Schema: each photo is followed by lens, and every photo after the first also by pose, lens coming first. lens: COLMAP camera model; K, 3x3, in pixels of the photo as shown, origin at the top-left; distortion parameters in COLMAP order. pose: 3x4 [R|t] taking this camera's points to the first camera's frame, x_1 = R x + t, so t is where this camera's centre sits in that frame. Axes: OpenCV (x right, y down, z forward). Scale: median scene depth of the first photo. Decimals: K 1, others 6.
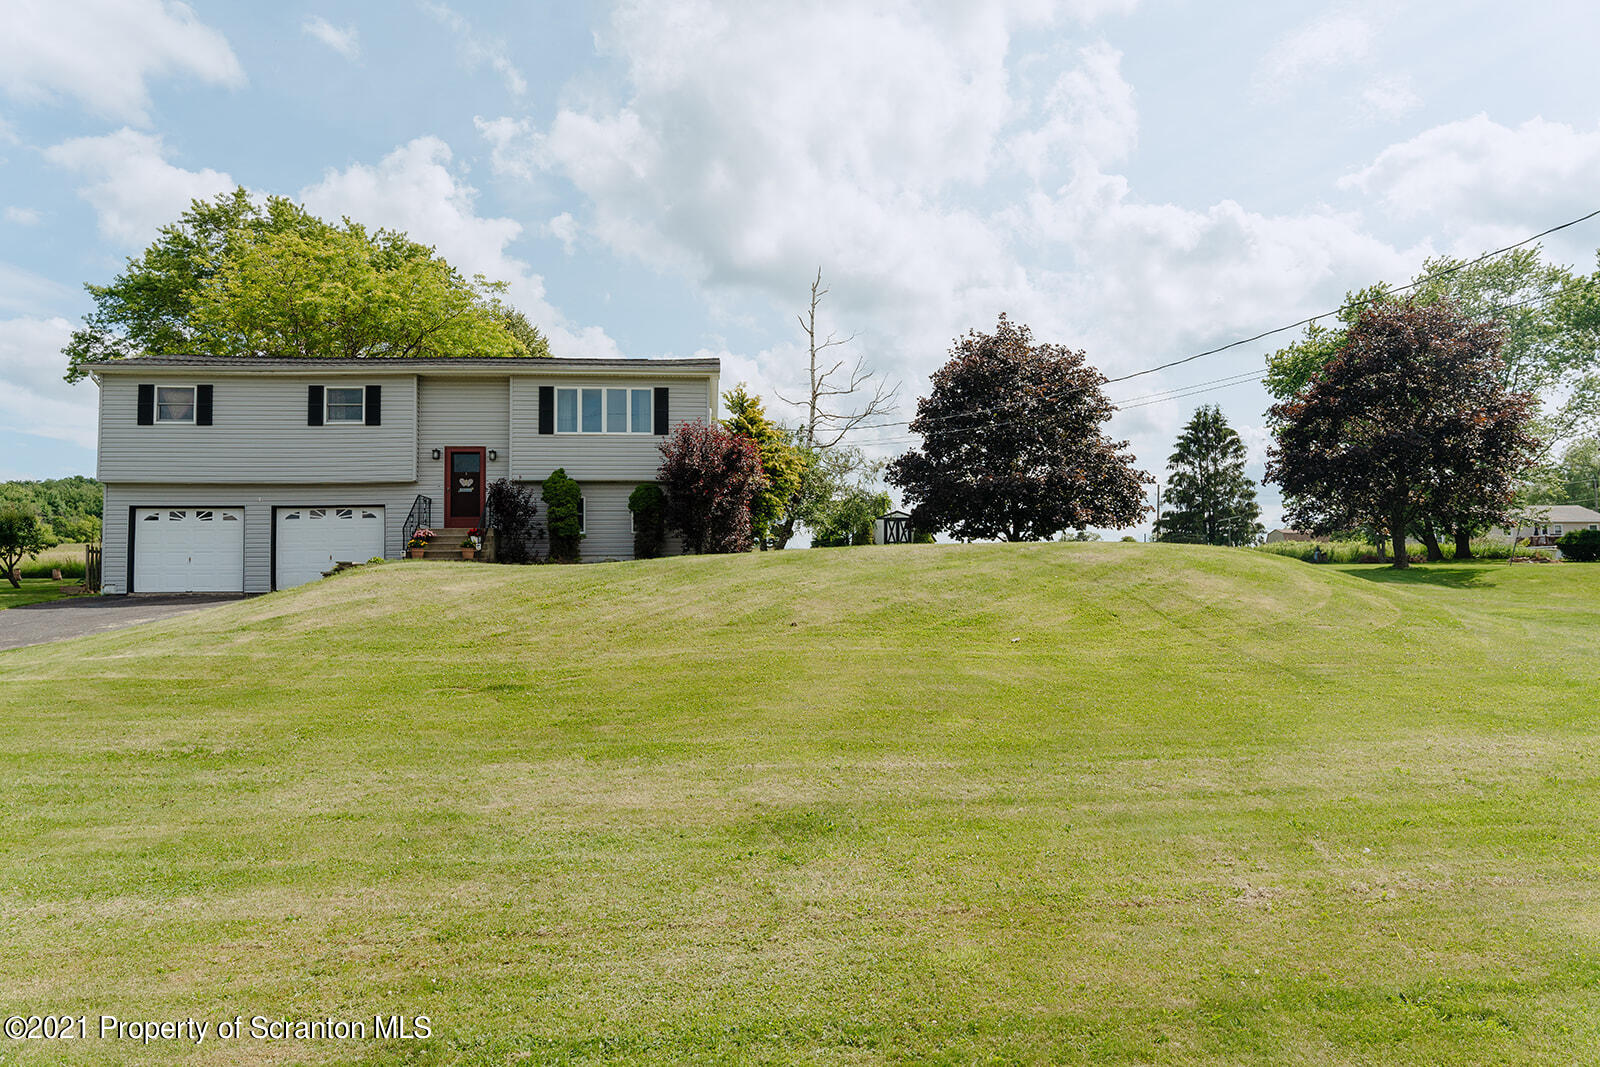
lens RADIAL K [[1072.3, 0, 800.8], [0, 1072.3, 532.5], [0, 0, 1]] dist [-0.004375, -0.004561]
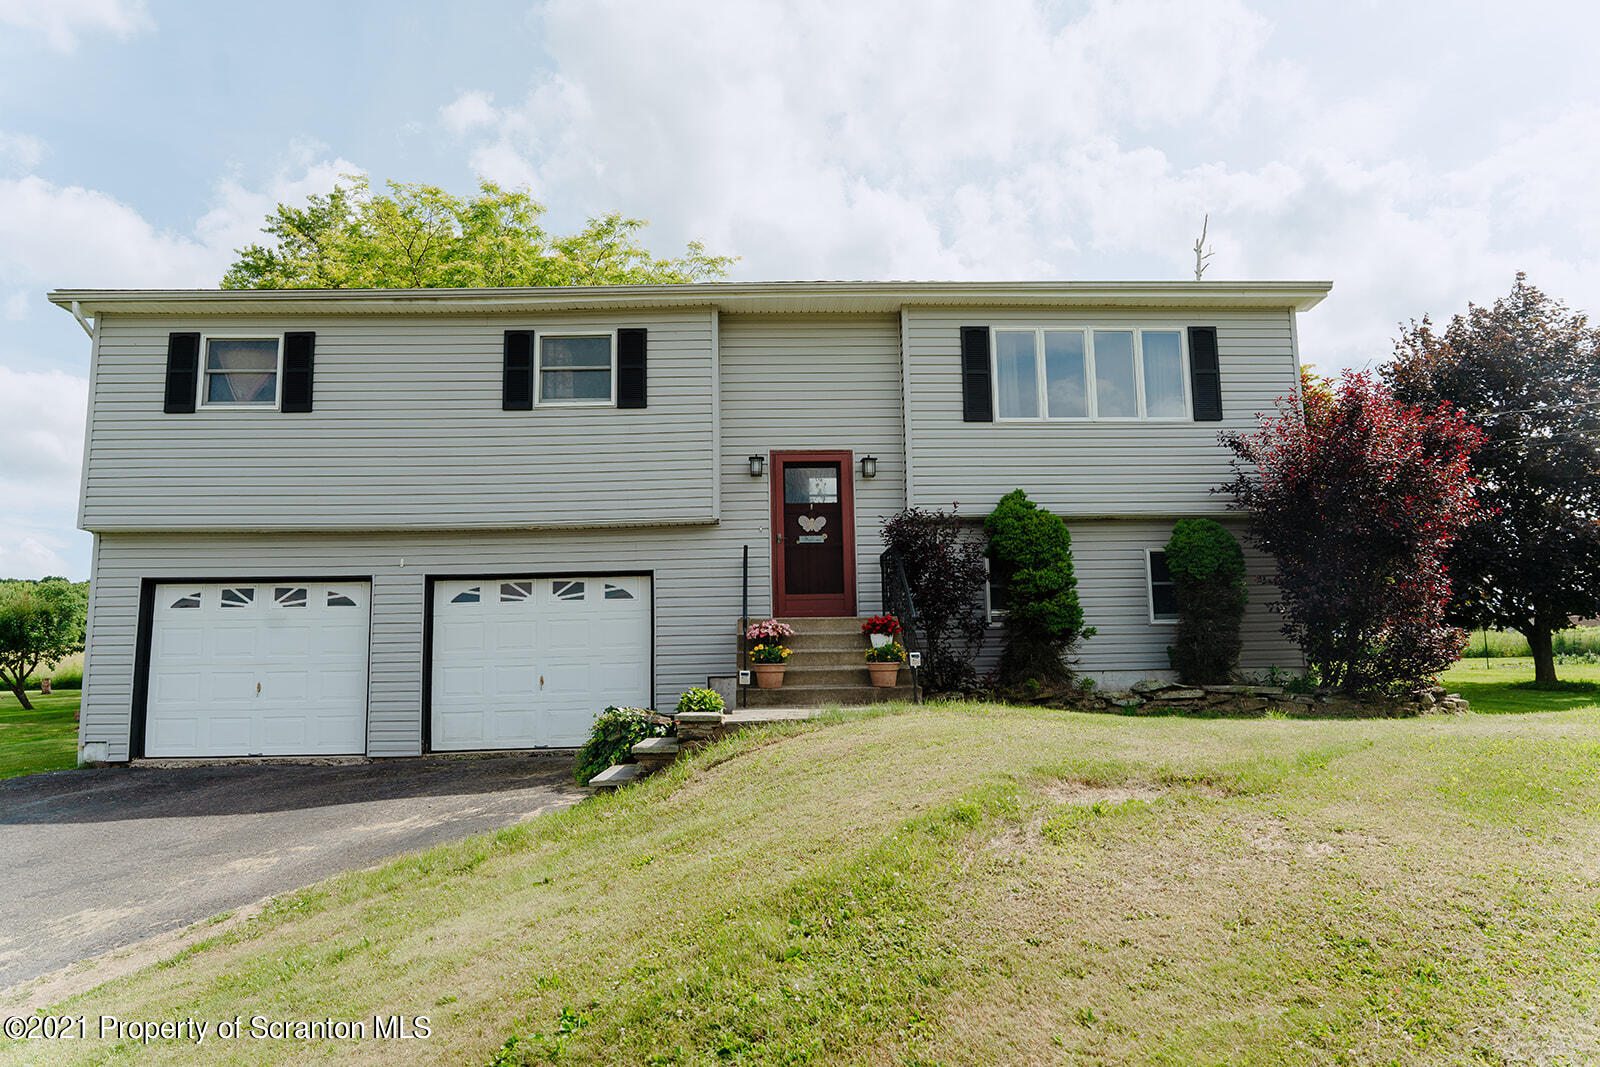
lens RADIAL K [[1072.3, 0, 796.0], [0, 1072.3, 528.9], [0, 0, 1]] dist [-0.004375, -0.004561]
pose [[0.998293, -0.014902, -0.056472, -0.296221], [0.009859, 0.996023, -0.088549, -0.001039], [0.057567, 0.087842, 0.994470, 0.519931]]
